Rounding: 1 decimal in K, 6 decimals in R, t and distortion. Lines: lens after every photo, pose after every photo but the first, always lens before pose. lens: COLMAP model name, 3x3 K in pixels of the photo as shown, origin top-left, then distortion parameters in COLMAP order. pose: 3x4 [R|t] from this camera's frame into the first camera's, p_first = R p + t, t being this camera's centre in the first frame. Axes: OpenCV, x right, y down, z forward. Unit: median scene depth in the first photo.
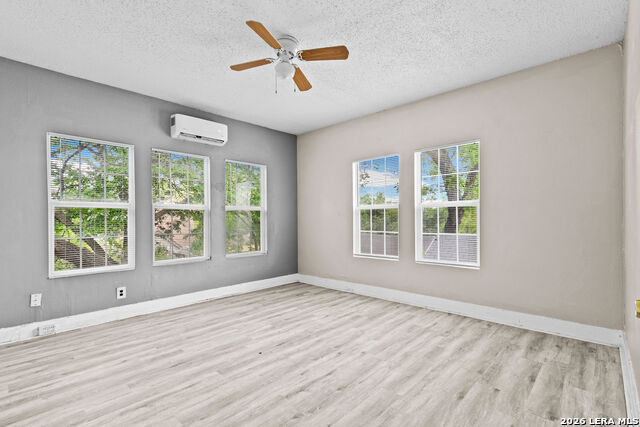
lens RADIAL K [[294.8, 0, 320.2], [0, 294.8, 211.3], [0, 0, 1]] dist [0.002671, 0.000087]
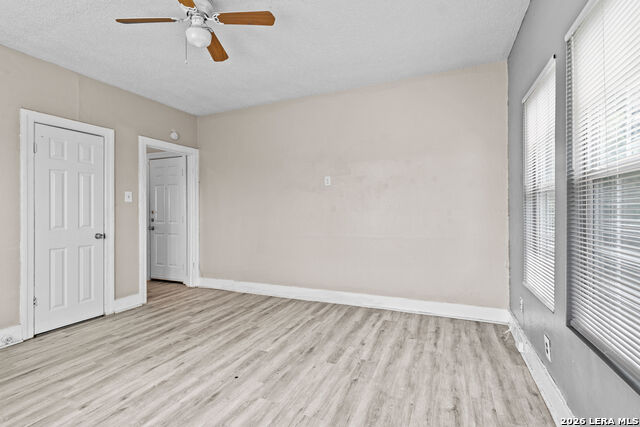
lens RADIAL K [[301.9, 0, 321.4], [0, 301.9, 210.2], [0, 0, 1]] dist [0.002972, -0.000039]
pose [[-0.944348, 0.011704, -0.328740, -0.131391], [0.022598, 0.999314, -0.029336, 0.039576], [0.328171, -0.035132, -0.943965, 1.594912]]
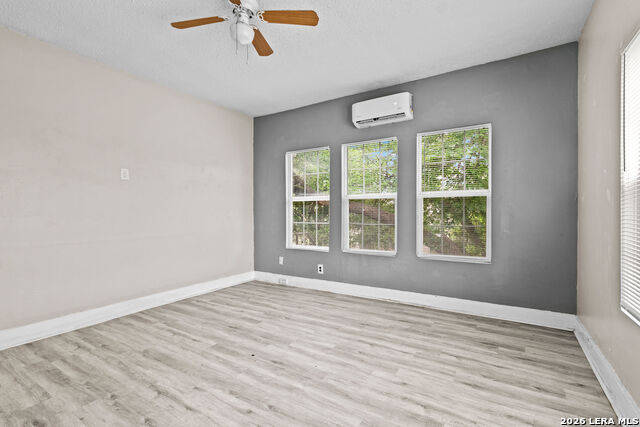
lens RADIAL K [[301.9, 0, 321.4], [0, 301.9, 210.2], [0, 0, 1]] dist [0.002972, -0.000039]
pose [[0.194528, 0.003221, -0.980892, 0.645553], [0.030045, 0.999506, 0.009241, 0.021436], [0.980437, -0.031268, 0.194335, 0.880191]]
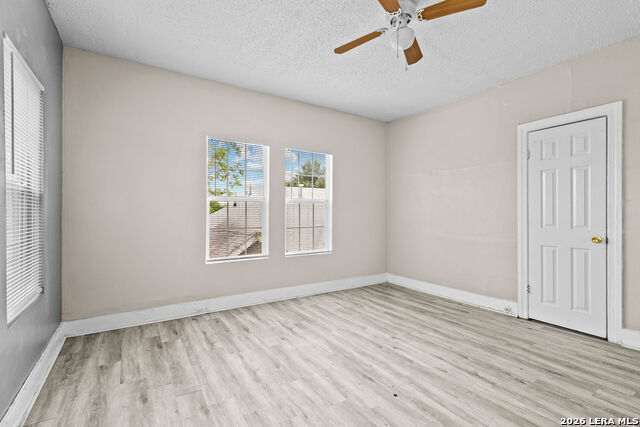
lens RADIAL K [[288.8, 0, 314.0], [0, 288.8, 214.3], [0, 0, 1]] dist [0.001737, 0.000197]
pose [[0.264107, 0.002050, 0.964491, -0.807431], [-0.027975, 0.999593, 0.005536, 0.025402], [-0.964088, -0.028444, 0.264057, 0.861538]]
